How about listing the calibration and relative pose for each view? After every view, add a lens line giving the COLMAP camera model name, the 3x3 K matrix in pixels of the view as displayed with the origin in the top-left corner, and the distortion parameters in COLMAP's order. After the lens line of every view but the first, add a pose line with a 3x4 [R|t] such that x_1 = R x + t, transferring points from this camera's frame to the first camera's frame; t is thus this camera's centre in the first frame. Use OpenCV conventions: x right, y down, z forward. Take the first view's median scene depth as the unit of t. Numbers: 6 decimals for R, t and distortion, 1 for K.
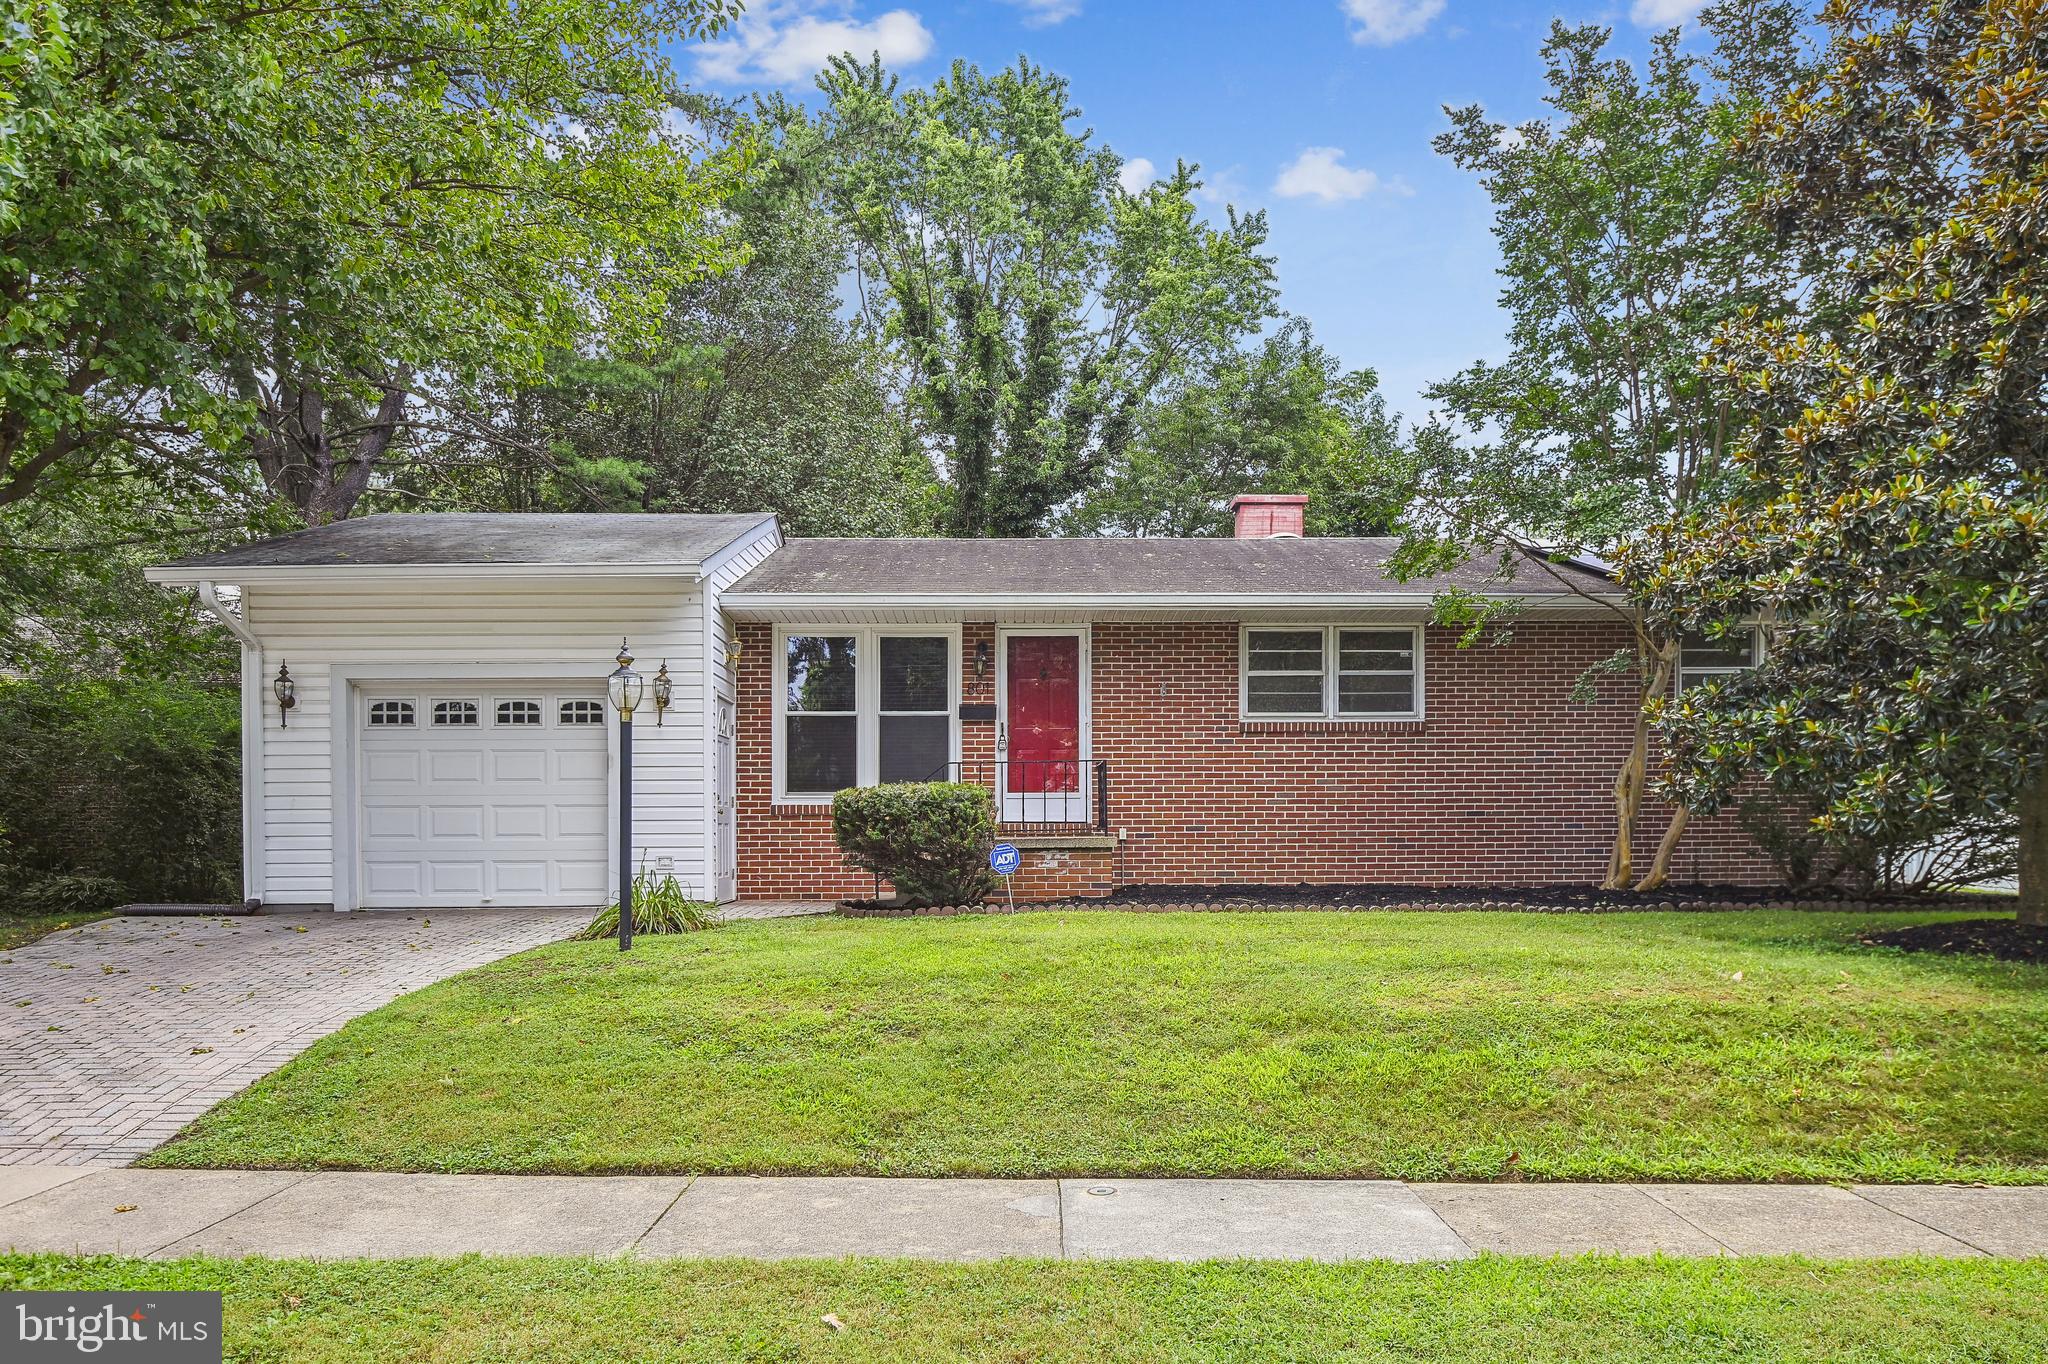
lens RADIAL K [[1408.0, 0, 1021.3], [0, 1408.0, 792.6], [0, 0, 1]] dist [0.002293, -0.025828]
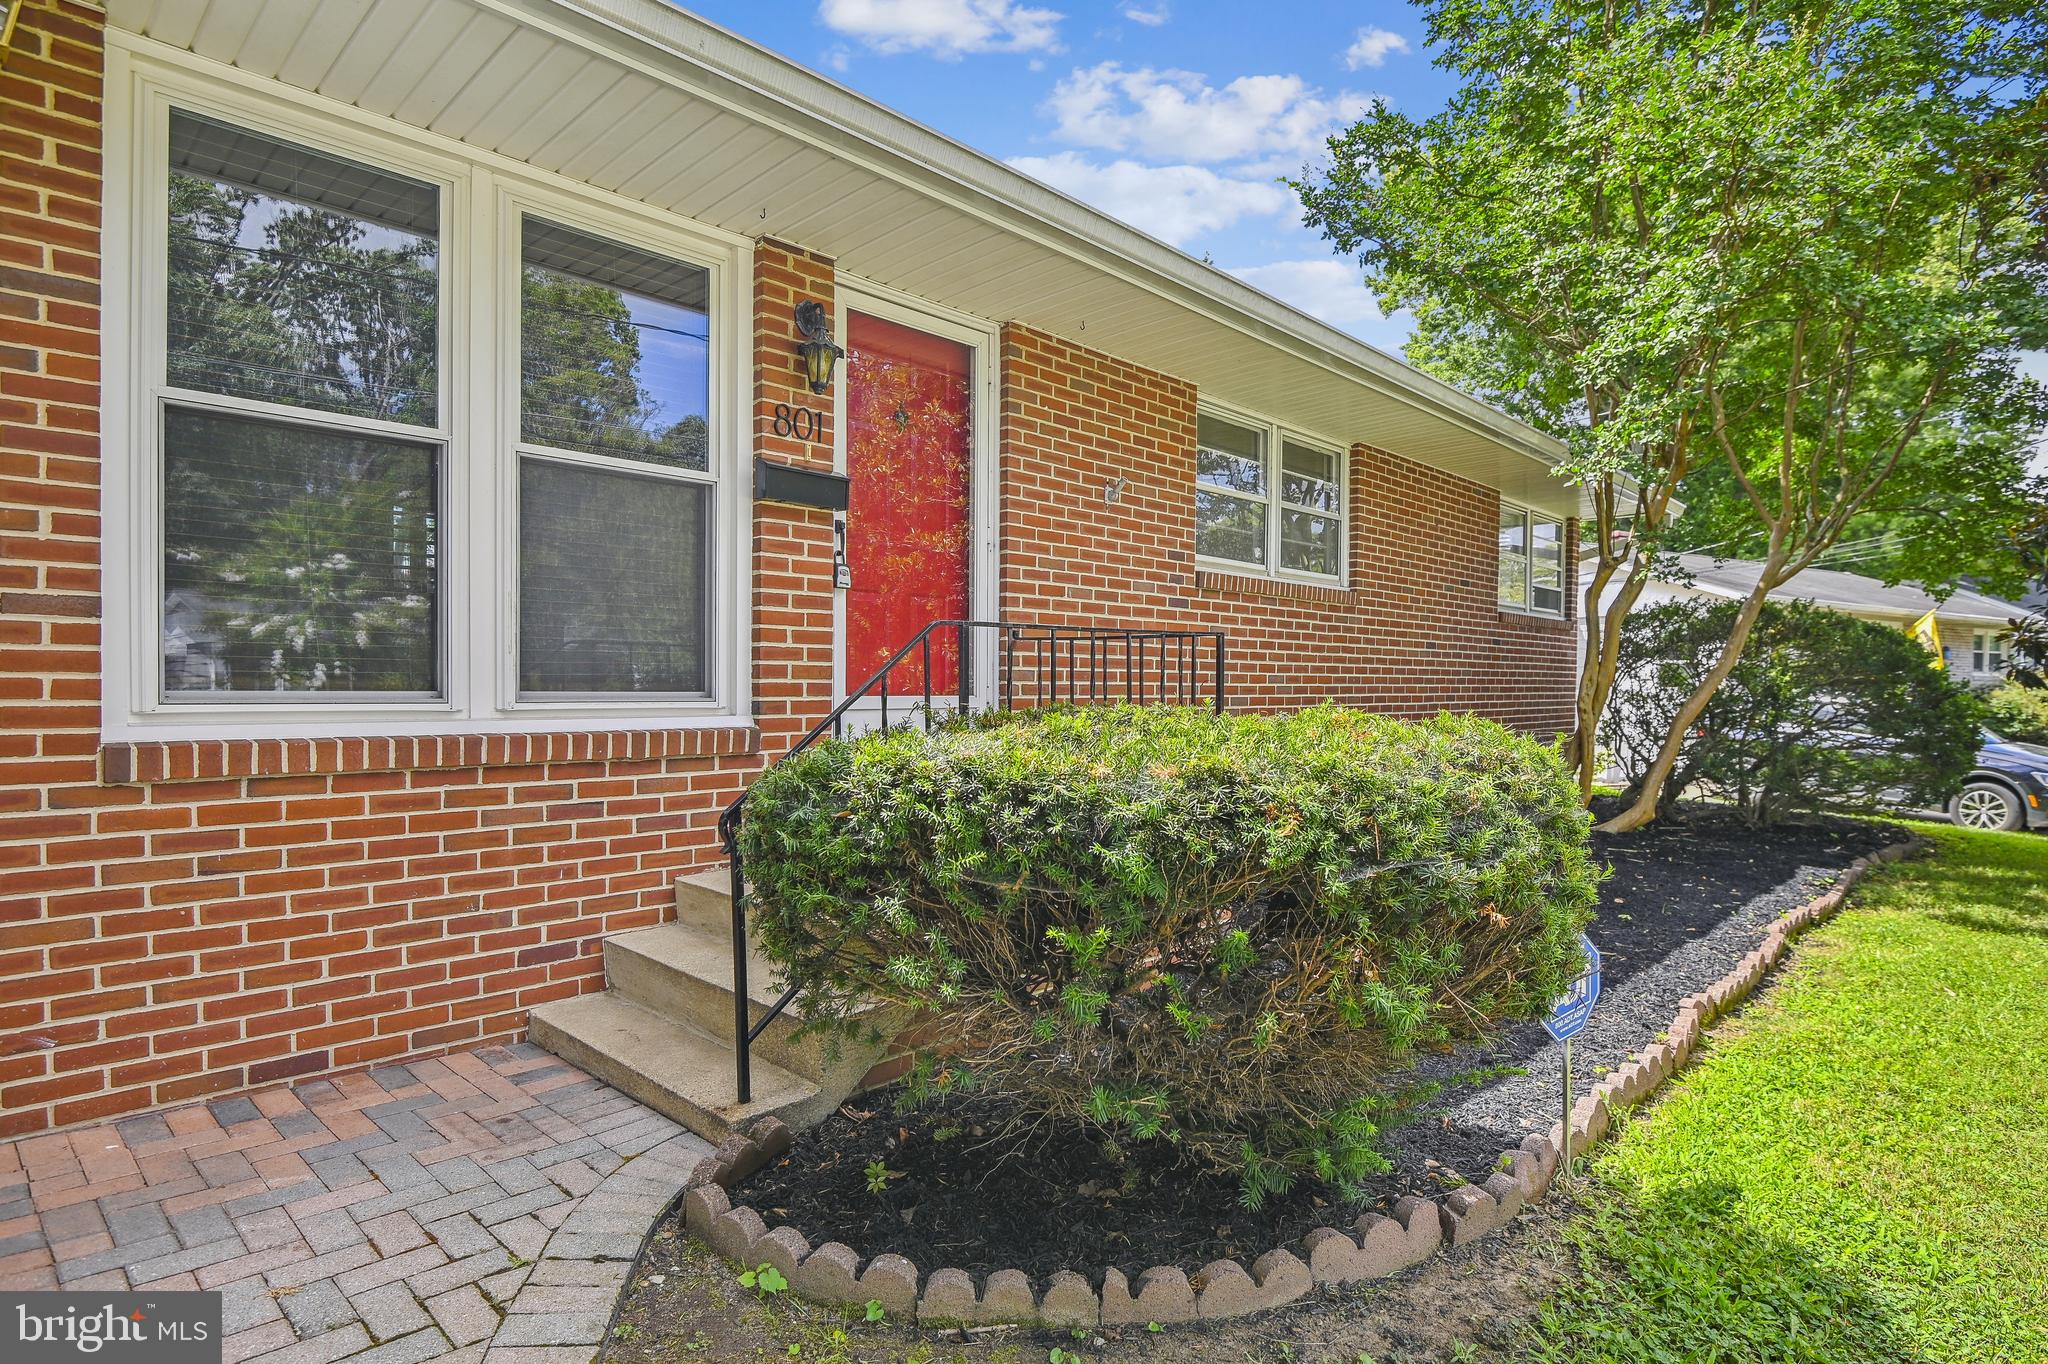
lens RADIAL K [[1115.7, 0, 1024.0], [0, 1115.7, 682.0], [0, 0, 1]] dist [-0.002979, -0.000443]
pose [[0.706924, 0.012595, 0.707177, -0.206849], [-0.036527, 0.999157, 0.018719, -0.012306], [-0.706345, -0.039064, 0.706789, 0.768299]]
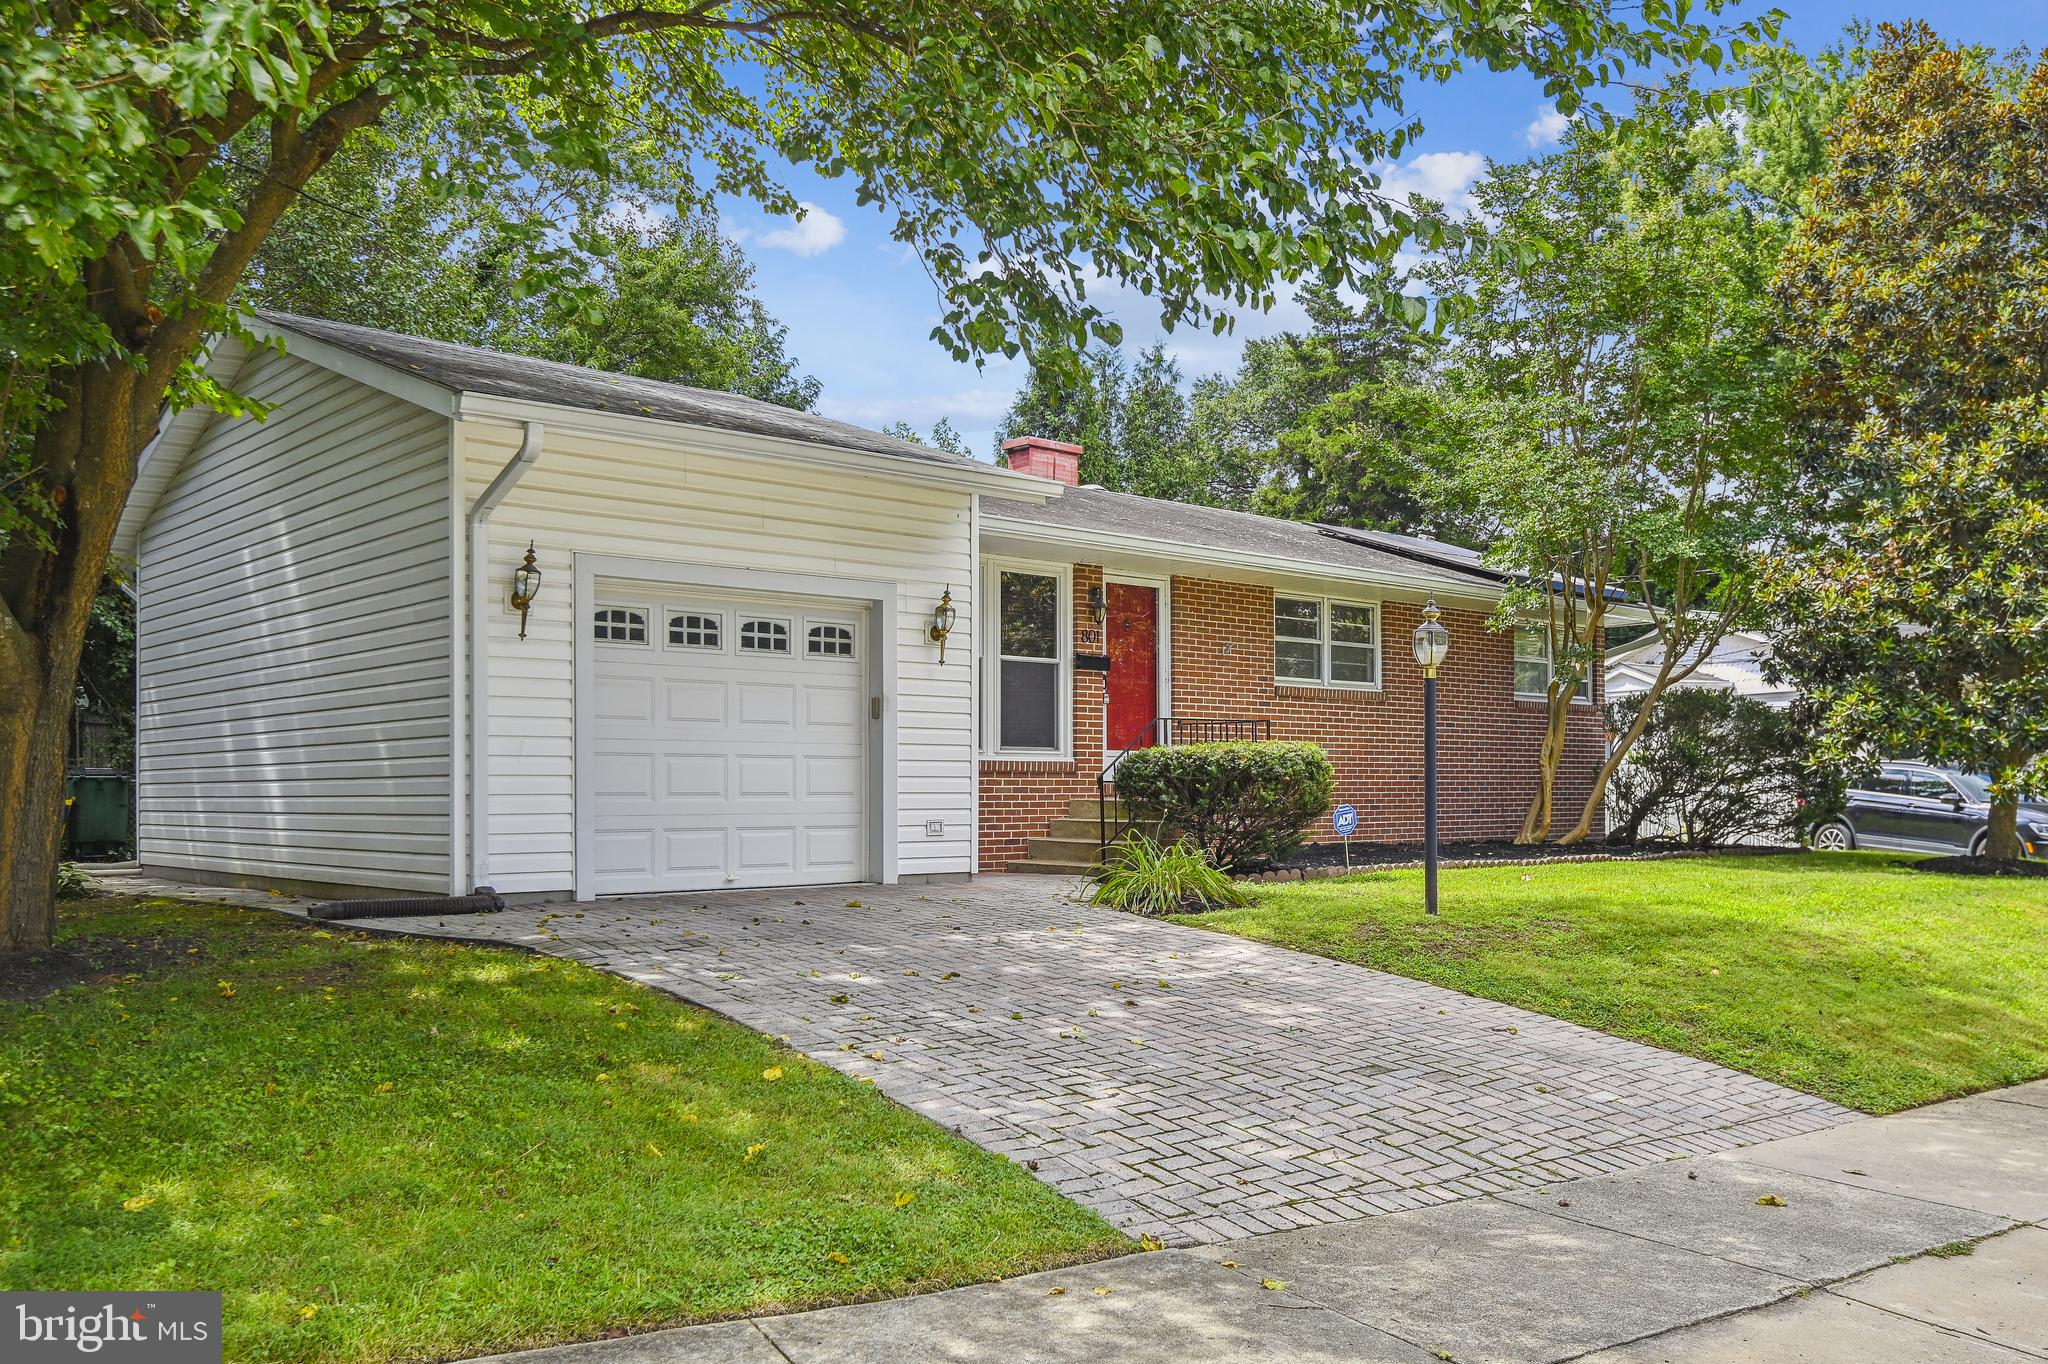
lens RADIAL K [[1704.5, 0, 1024.0], [0, 1704.5, 682.0], [0, 0, 1]] dist [0.006963, 0.001292]
pose [[0.761870, 0.046026, 0.646093, -0.812608], [-0.022304, 0.998745, -0.044846, 0.007219], [-0.647346, 0.019756, 0.761940, 0.183879]]
